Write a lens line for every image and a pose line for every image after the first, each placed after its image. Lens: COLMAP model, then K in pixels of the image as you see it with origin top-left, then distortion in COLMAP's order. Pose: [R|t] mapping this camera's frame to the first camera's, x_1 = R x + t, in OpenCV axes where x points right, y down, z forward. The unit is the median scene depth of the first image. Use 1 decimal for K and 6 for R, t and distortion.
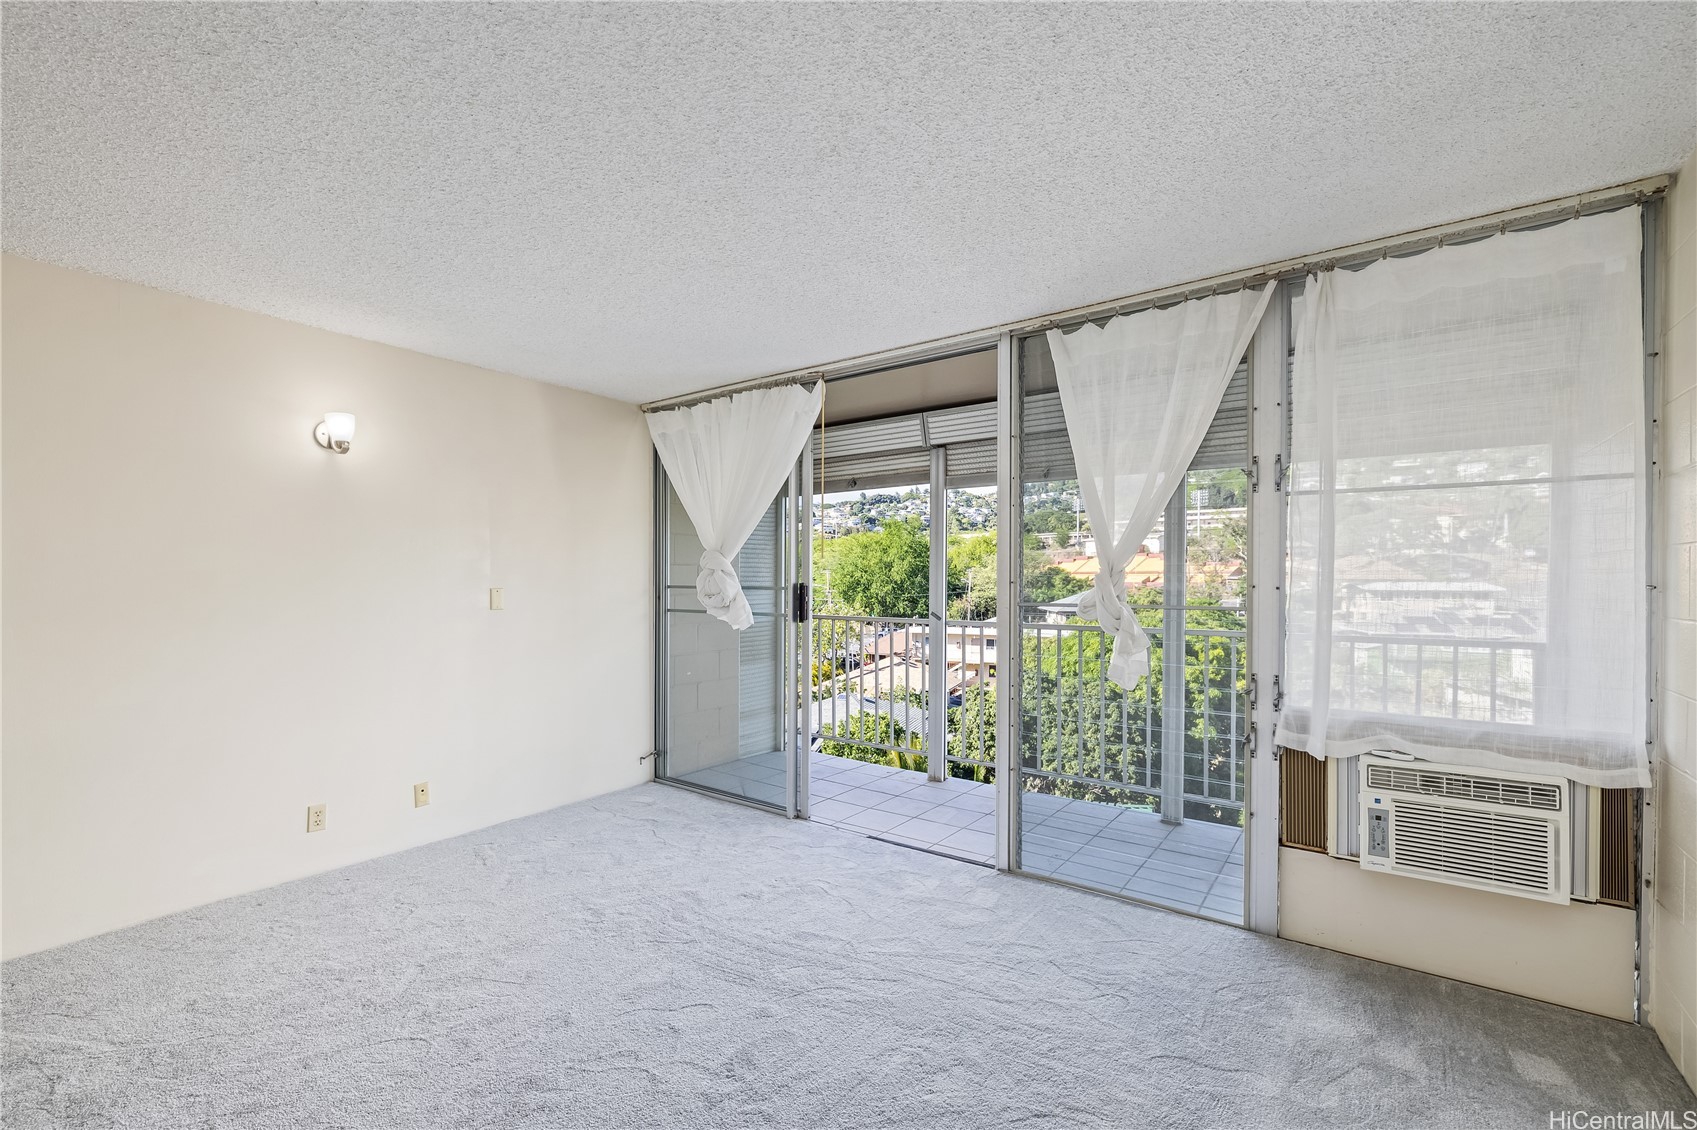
lens RADIAL K [[723.9, 0, 853.6], [0, 723.9, 580.7], [0, 0, 1]] dist [-0.003751, -0.000335]
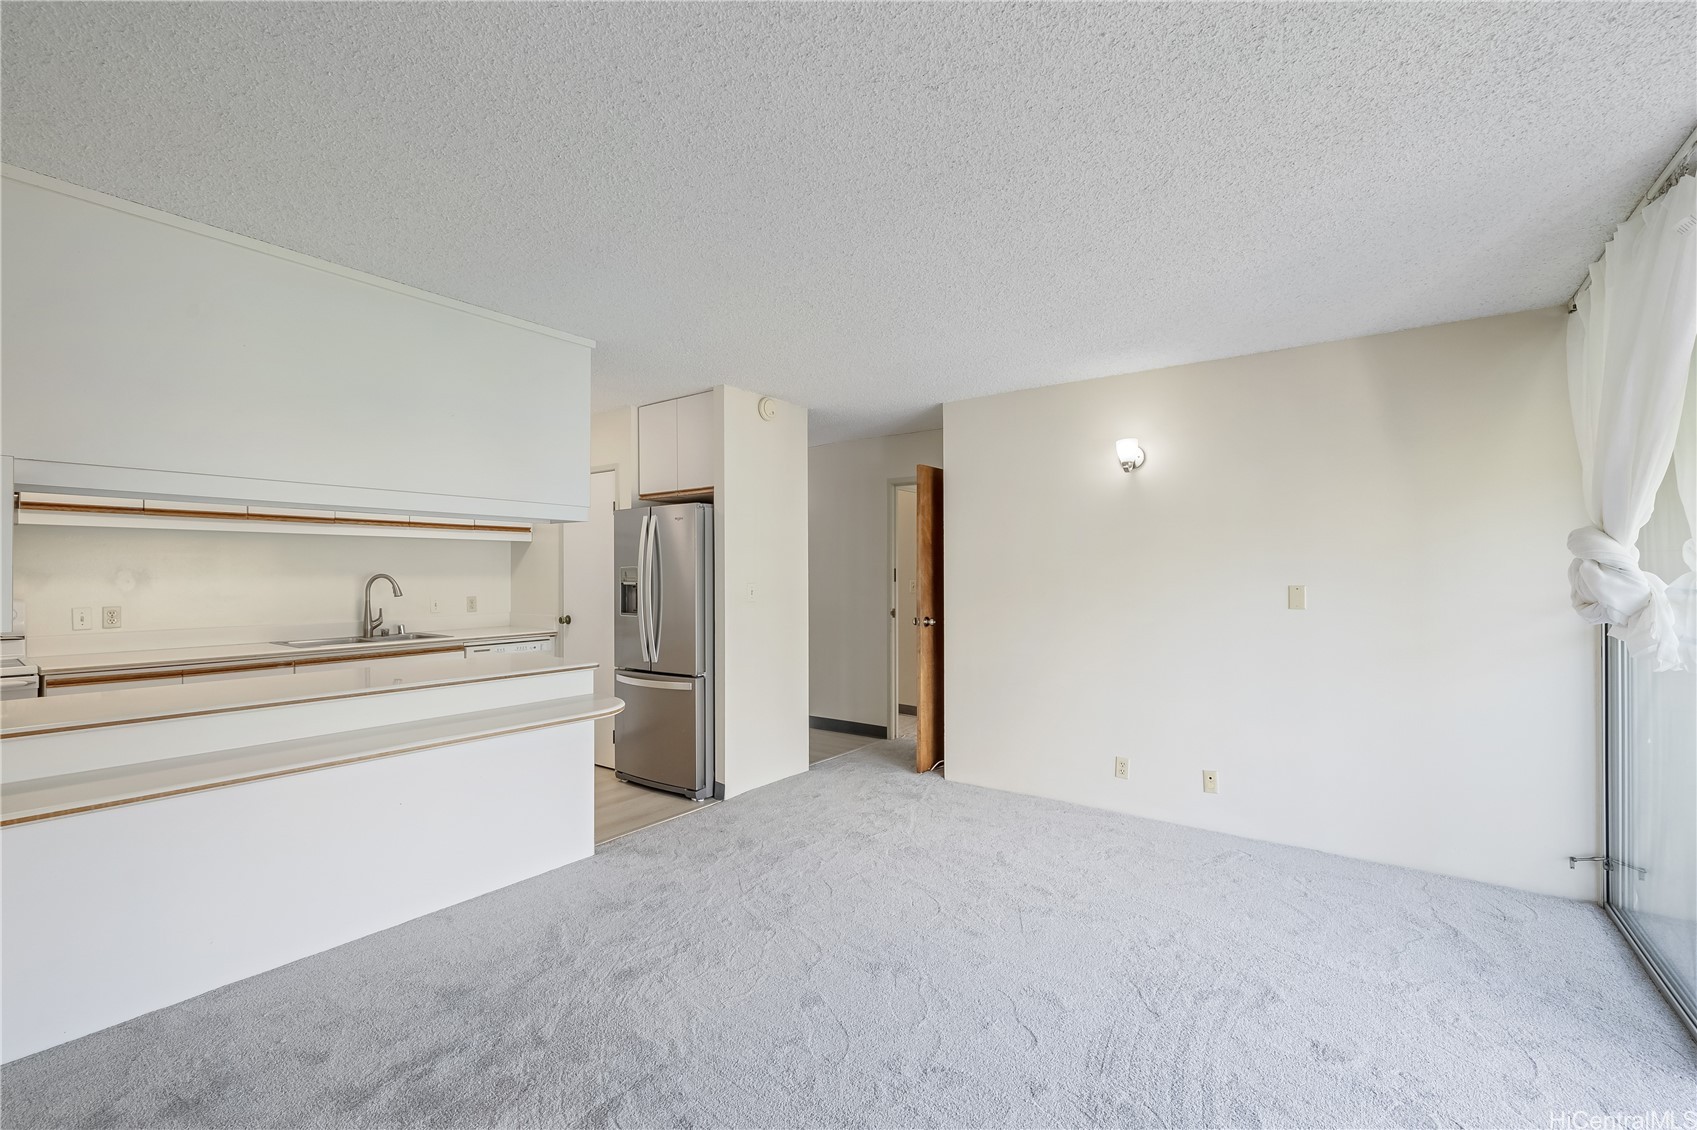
lens RADIAL K [[723.9, 0, 856.7], [0, 723.9, 563.9], [0, 0, 1]] dist [-0.003751, -0.000335]
pose [[-0.004671, -0.013711, -0.999895, 0.108260], [-0.003020, 0.999902, -0.013697, -0.000877], [0.999985, 0.002956, -0.004712, 0.116269]]
